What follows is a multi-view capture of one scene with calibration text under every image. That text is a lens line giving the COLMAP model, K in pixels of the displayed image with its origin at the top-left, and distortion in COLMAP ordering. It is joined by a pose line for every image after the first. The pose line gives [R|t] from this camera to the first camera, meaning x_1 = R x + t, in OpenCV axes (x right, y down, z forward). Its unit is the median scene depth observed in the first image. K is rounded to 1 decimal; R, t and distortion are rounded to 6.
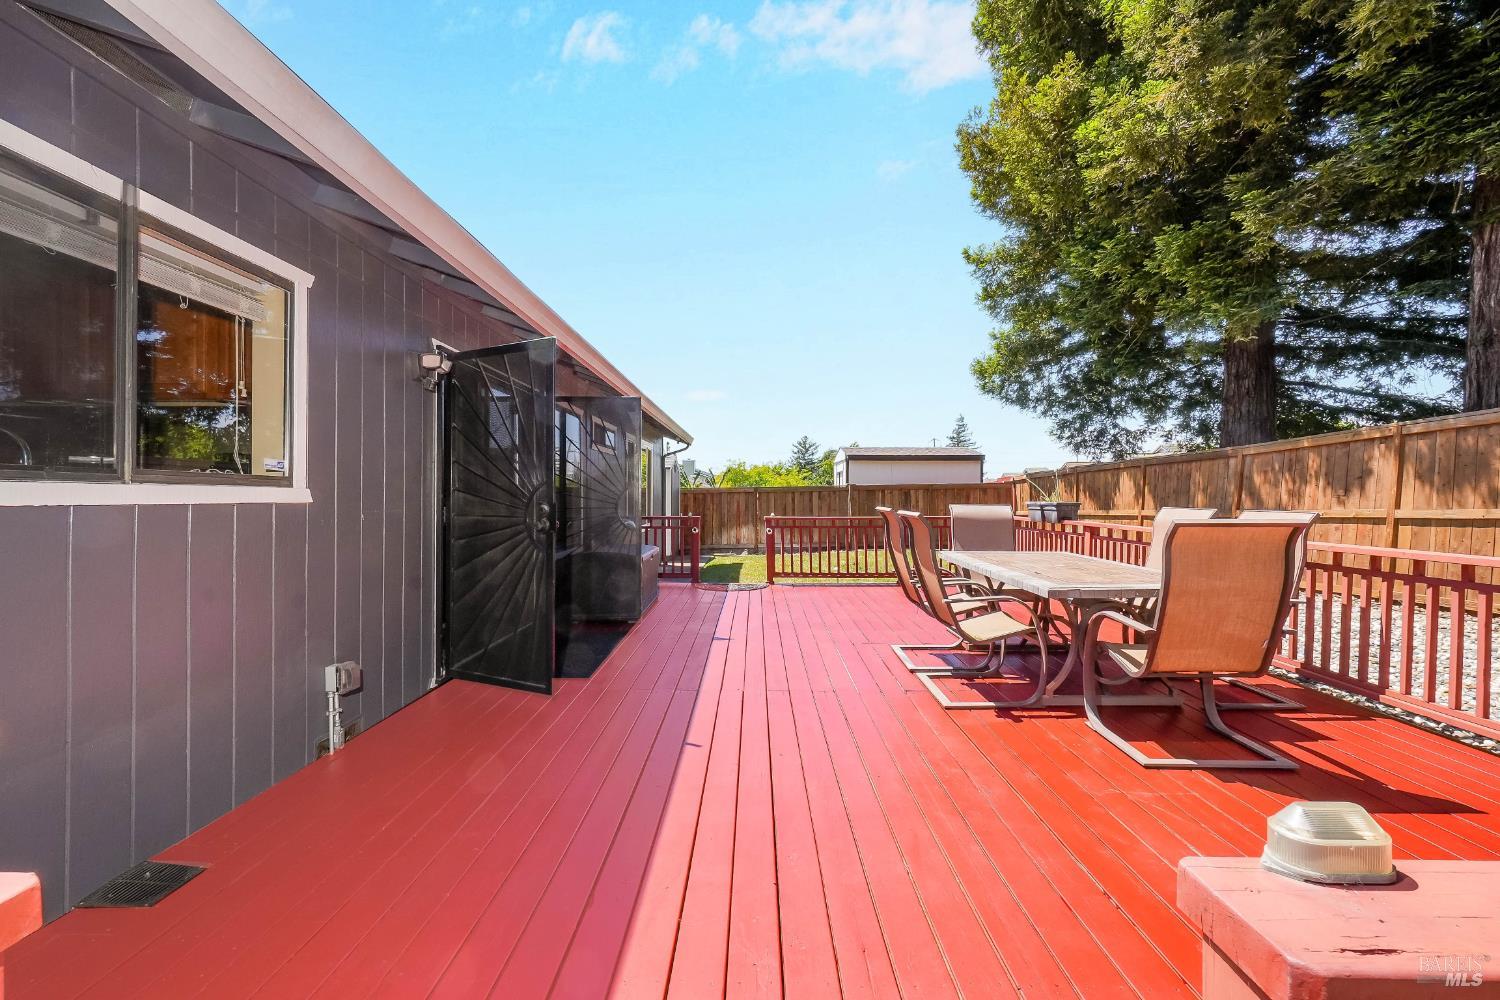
lens RADIAL K [[651.5, 0, 763.7], [0, 651.5, 525.5], [0, 0, 1]] dist [-0.010478, 0.004044]
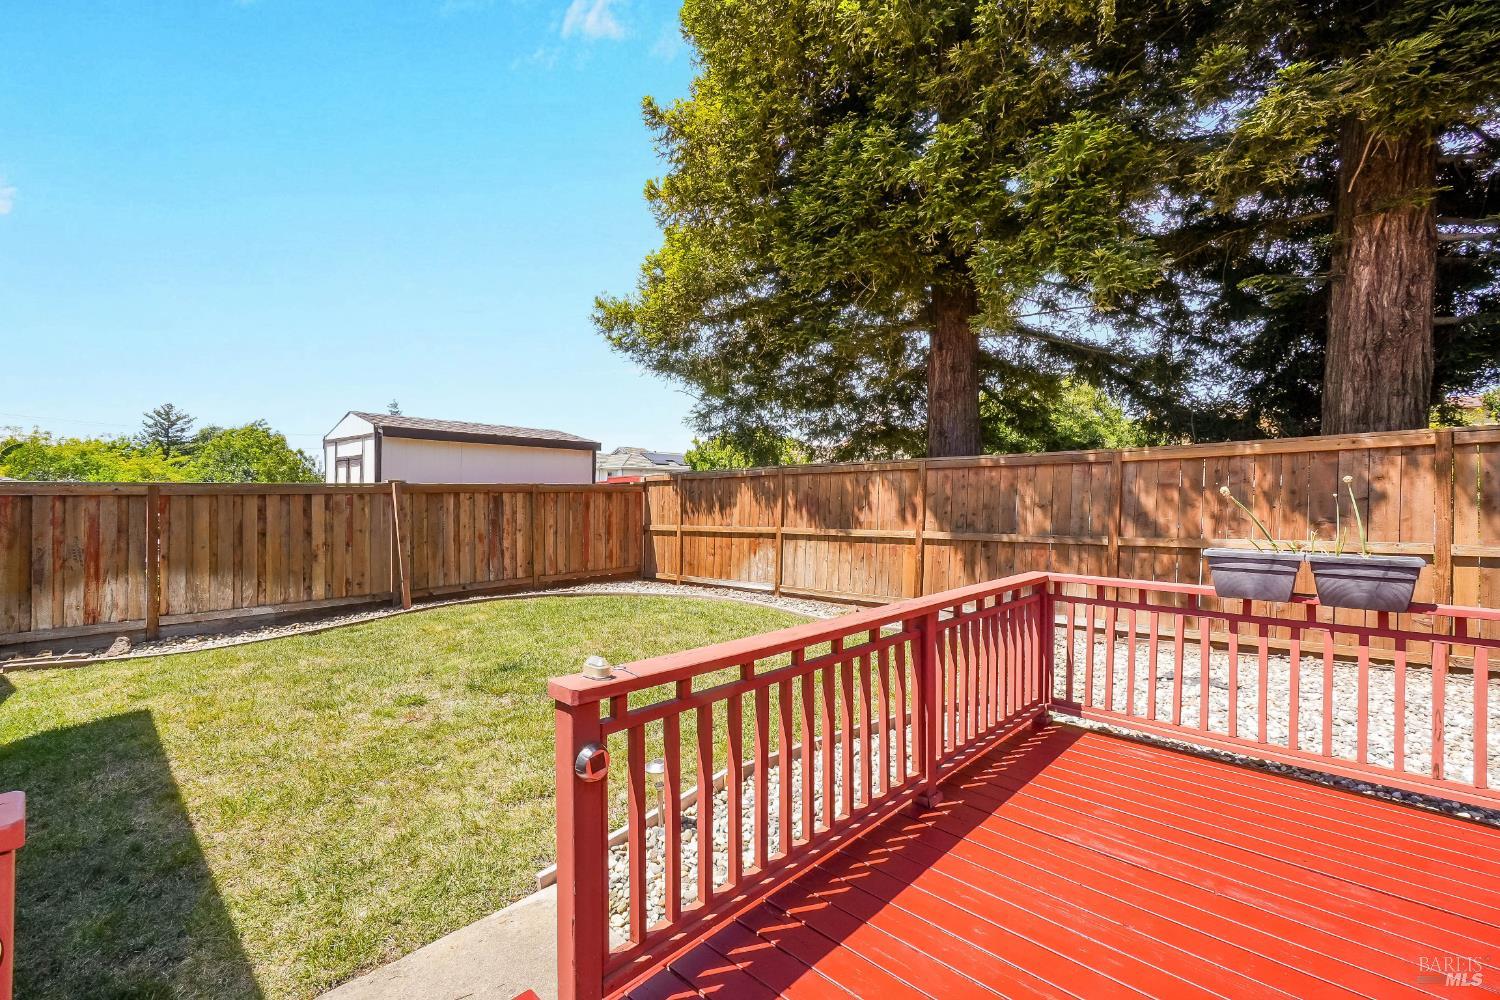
lens RADIAL K [[651.5, 0, 739.2], [0, 651.5, 494.6], [0, 0, 1]] dist [-0.010478, 0.004044]
pose [[0.695662, 0.011201, 0.718282, -0.078661], [0.018986, 0.999242, -0.033970, -0.047950], [-0.718119, 0.037269, 0.694922, 0.704044]]
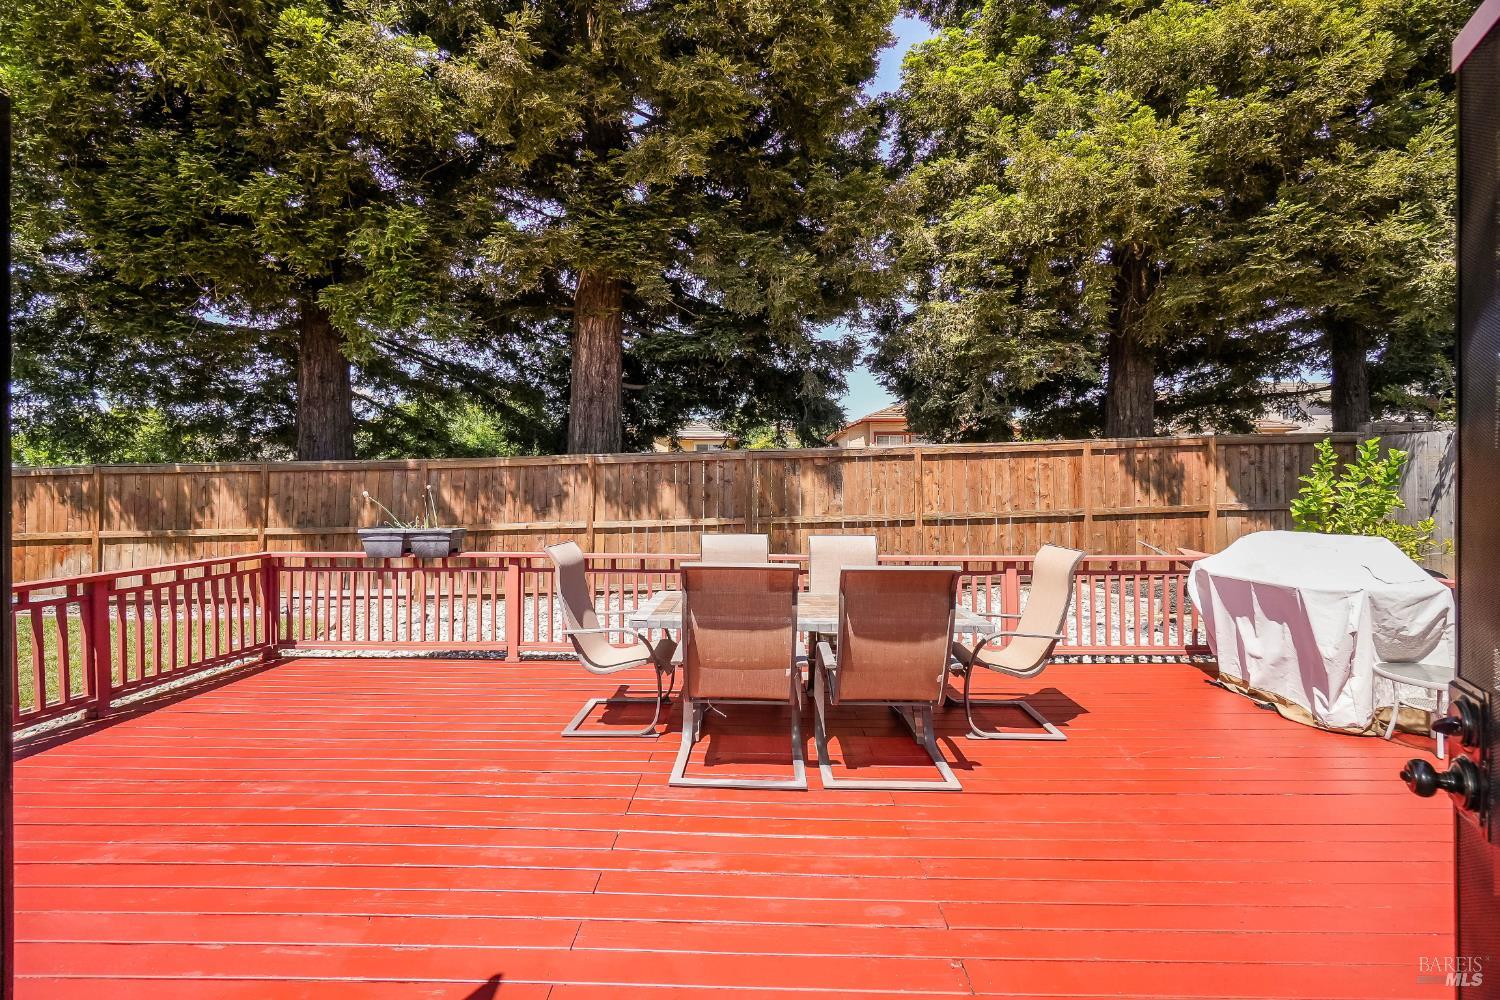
lens RADIAL K [[651.5, 0, 741.5], [0, 651.5, 494.6], [0, 0, 1]] dist [-0.010478, 0.004044]
pose [[0.020694, 0.003275, 0.999780, -0.203299], [0.043944, 0.999025, -0.004182, -0.039726], [-0.998820, 0.044021, 0.020530, 0.446176]]
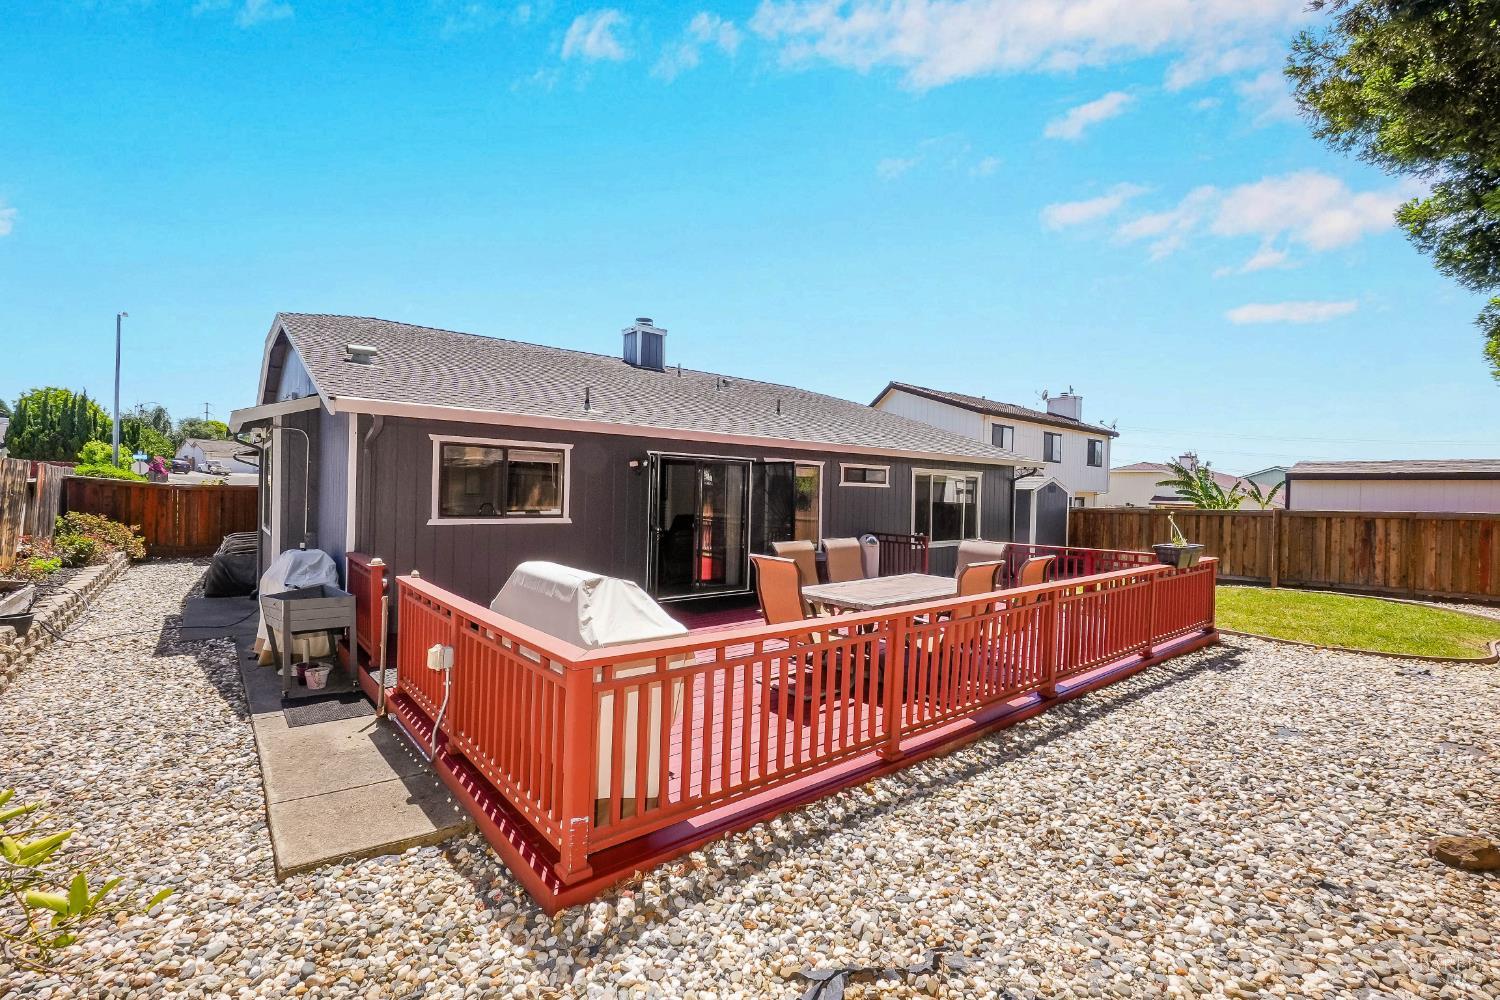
lens RADIAL K [[651.5, 0, 757.1], [0, 651.5, 499.0], [0, 0, 1]] dist [-0.010478, 0.004044]
pose [[0.637264, 0.024601, -0.770253, 0.555768], [-0.059708, 0.998062, -0.017522, -0.035741], [0.768329, 0.057156, 0.637497, -0.061913]]
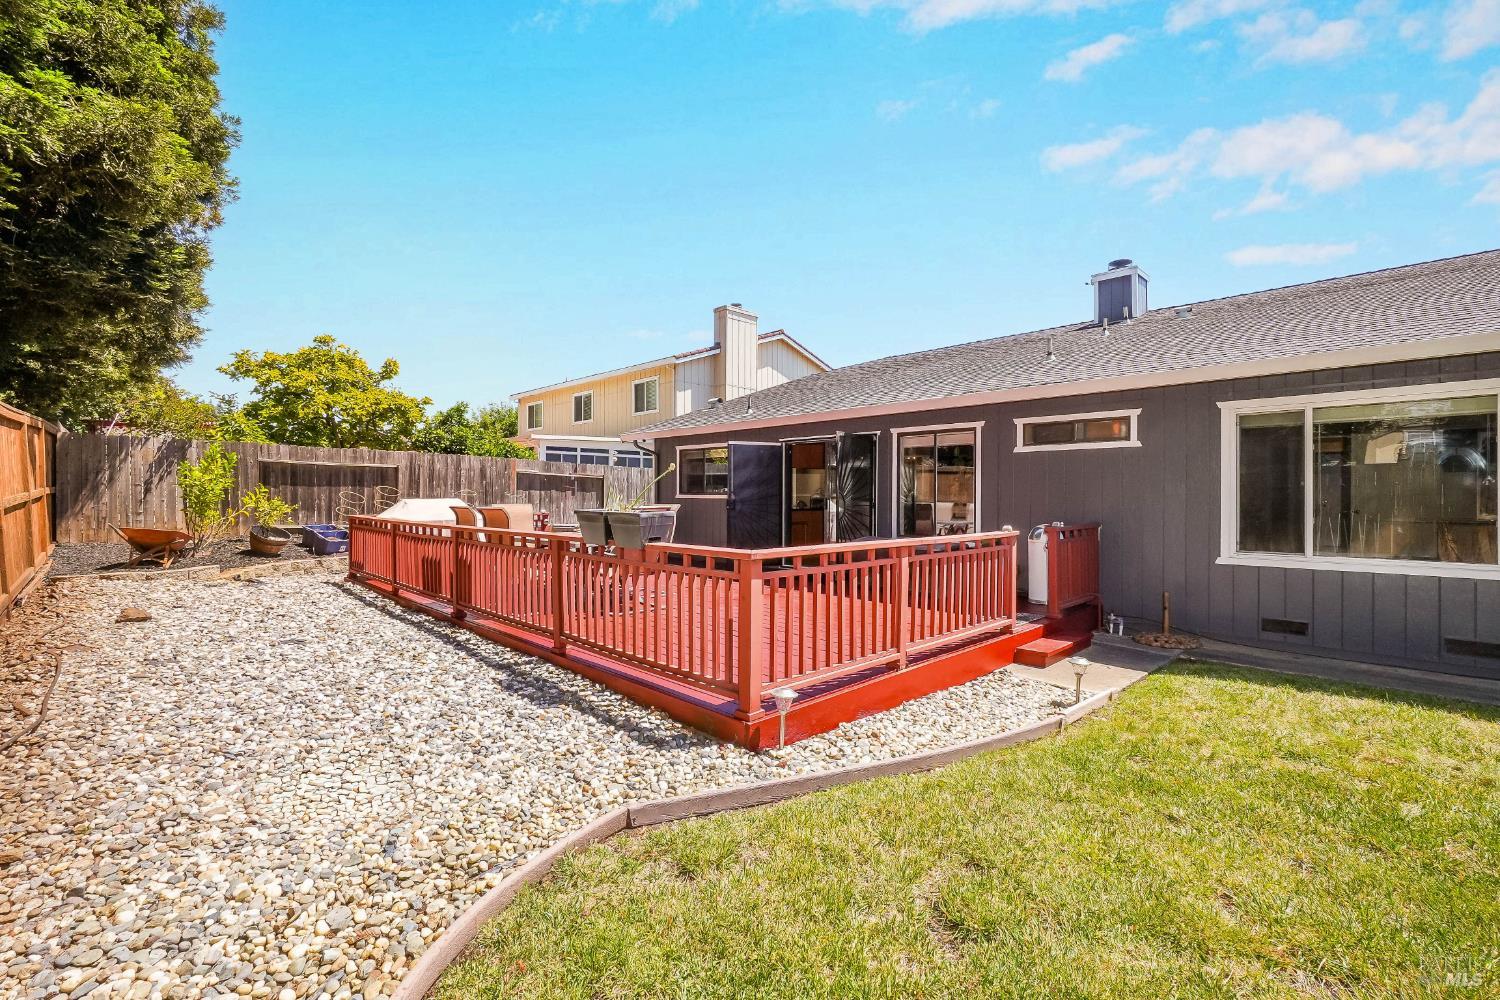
lens RADIAL K [[651.5, 0, 756.0], [0, 651.5, 498.9], [0, 0, 1]] dist [-0.010478, 0.004044]
pose [[-0.723005, 0.004959, -0.690825, 0.541361], [-0.031876, 0.998670, 0.040530, -0.052540], [0.690107, 0.051324, -0.721885, 1.085990]]
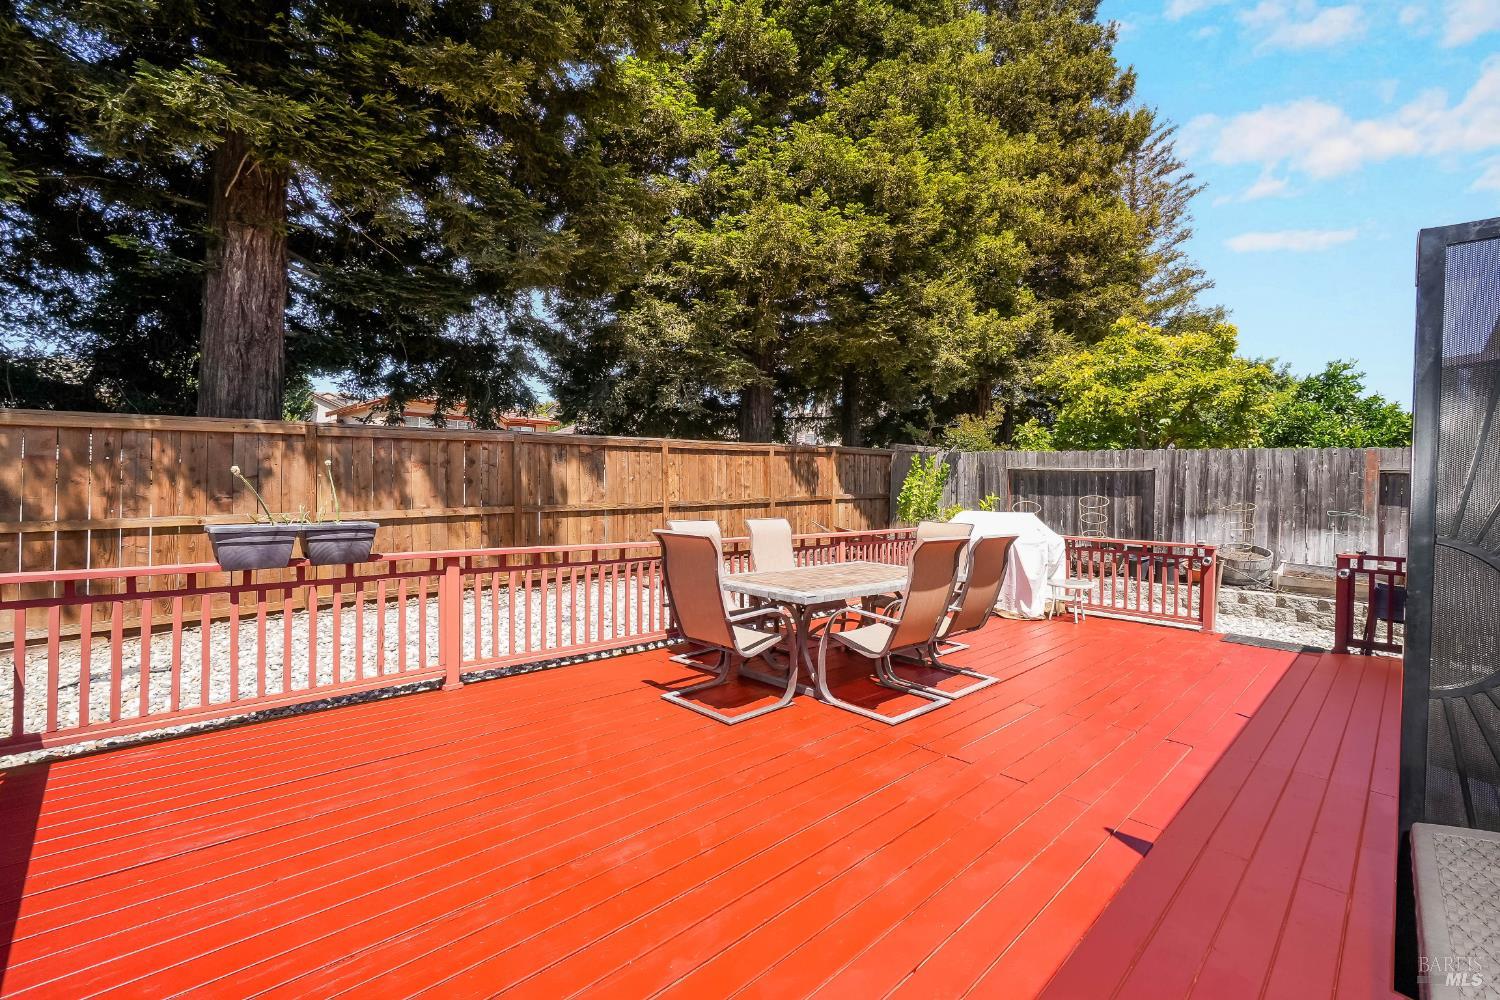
lens RADIAL K [[651.5, 0, 748.9], [0, 651.5, 501.3], [0, 0, 1]] dist [-0.010478, 0.004044]
pose [[-0.689568, -0.024408, 0.723809, -0.108386], [0.015891, 0.998681, 0.048817, -0.051922], [-0.724046, 0.045165, -0.688271, 0.788868]]
